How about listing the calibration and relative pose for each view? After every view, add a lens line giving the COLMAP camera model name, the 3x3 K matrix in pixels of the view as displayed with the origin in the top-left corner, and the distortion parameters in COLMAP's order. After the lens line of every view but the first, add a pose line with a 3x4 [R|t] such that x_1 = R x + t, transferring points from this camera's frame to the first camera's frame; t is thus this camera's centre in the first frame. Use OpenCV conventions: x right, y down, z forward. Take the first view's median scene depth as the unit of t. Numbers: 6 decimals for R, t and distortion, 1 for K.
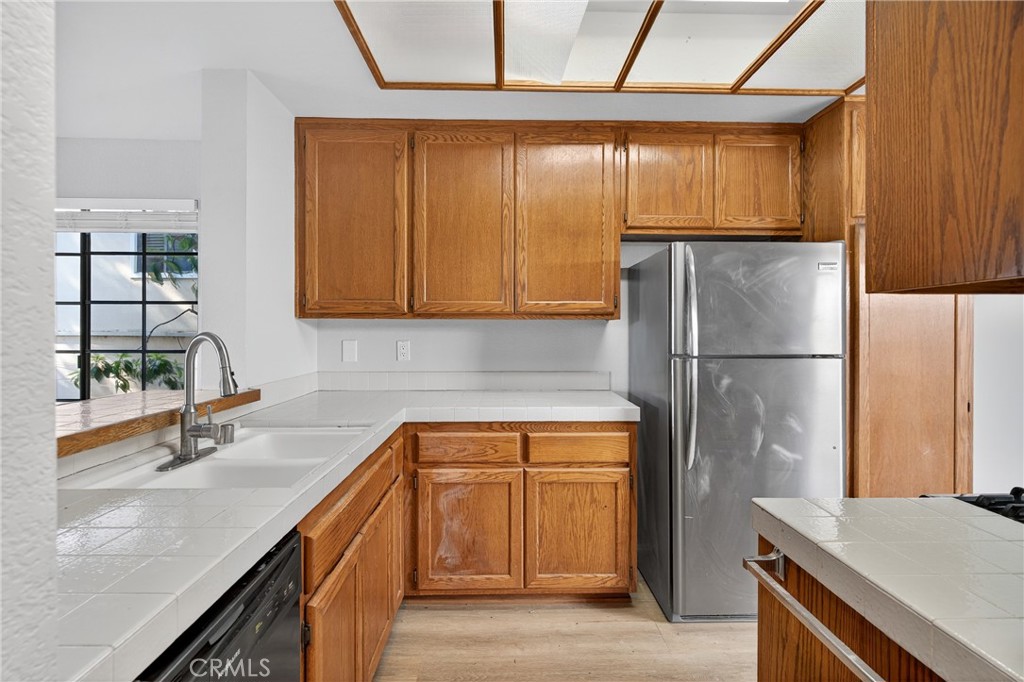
lens RADIAL K [[490.2, 0, 512.1], [0, 490.2, 335.1], [0, 0, 1]] dist [-0.001125, -0.000596]
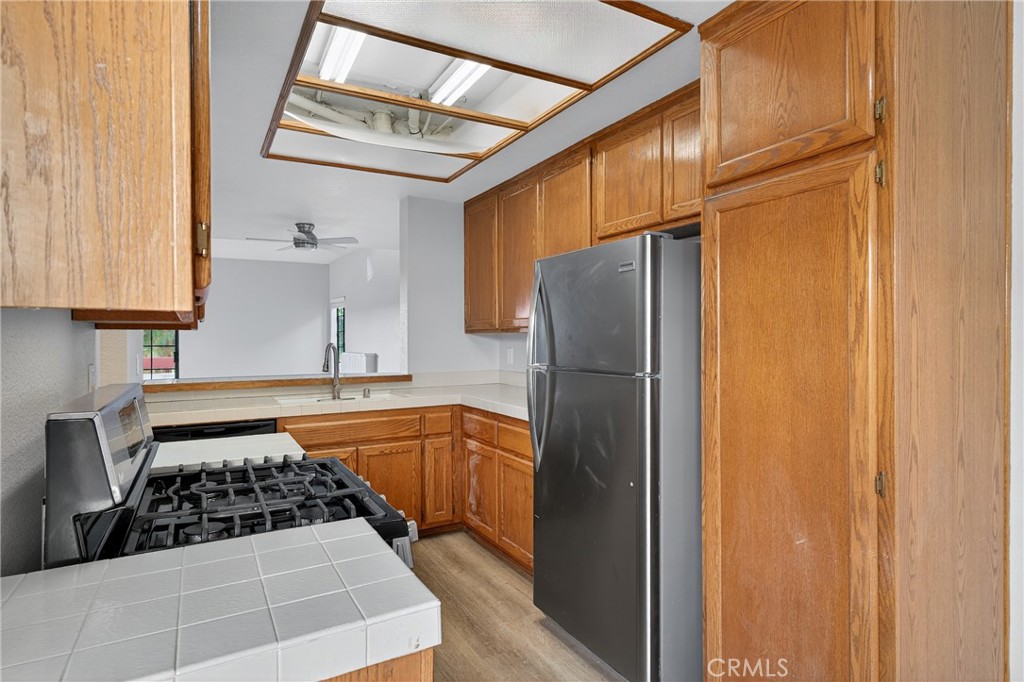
lens RADIAL K [[553.2, 0, 512.0], [0, 553.2, 341.0], [0, 0, 1]] dist [0.001615, 0.000487]
pose [[0.470148, 0.002714, -0.882583, 1.318336], [0.003528, 0.999982, 0.004954, -0.019049], [0.882580, -0.005442, 0.470130, 0.358399]]
